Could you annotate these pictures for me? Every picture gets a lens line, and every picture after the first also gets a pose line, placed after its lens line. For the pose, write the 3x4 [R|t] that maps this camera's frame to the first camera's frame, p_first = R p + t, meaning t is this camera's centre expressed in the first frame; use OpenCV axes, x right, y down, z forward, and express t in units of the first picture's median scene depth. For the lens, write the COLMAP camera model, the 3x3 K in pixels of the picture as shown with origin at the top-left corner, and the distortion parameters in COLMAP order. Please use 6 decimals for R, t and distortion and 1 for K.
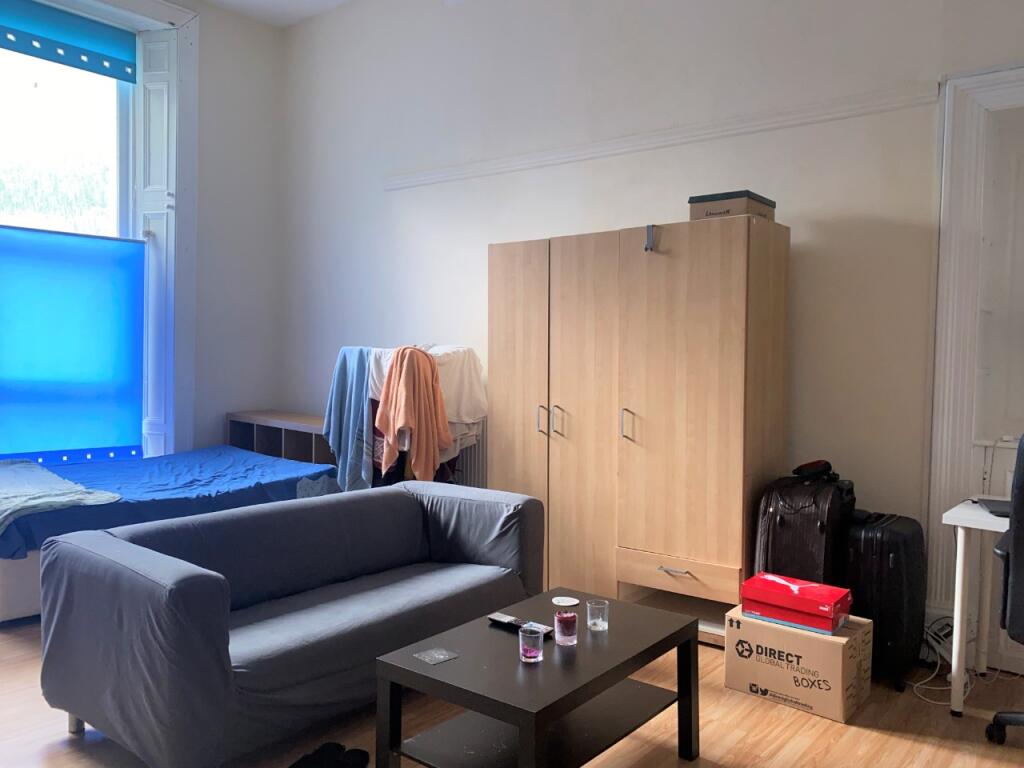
lens RADIAL K [[815.3, 0, 511.9], [0, 815.3, 384.0], [0, 0, 1]] dist [0.039848, -0.054783]
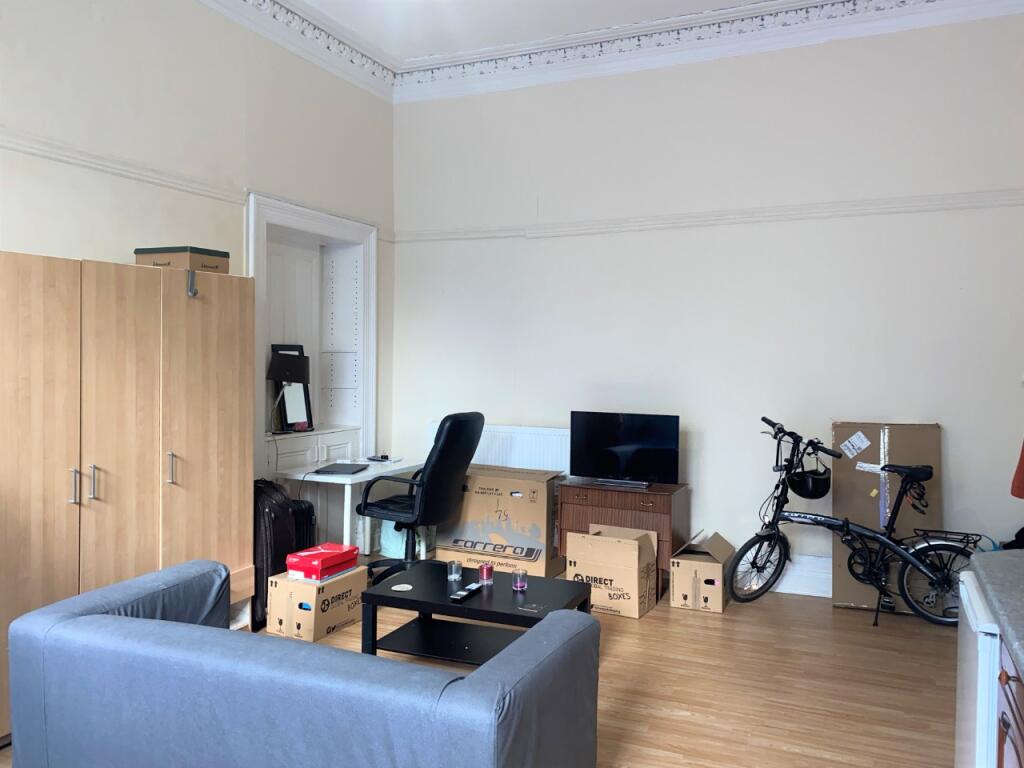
lens RADIAL K [[815.3, 0, 511.2], [0, 815.3, 381.3], [0, 0, 1]] dist [0.039848, -0.054783]
pose [[-0.263089, -0.041537, 0.963877, -0.882591], [0.035753, 0.997967, 0.052764, -0.089192], [-0.964109, 0.048343, -0.261069, 0.835581]]
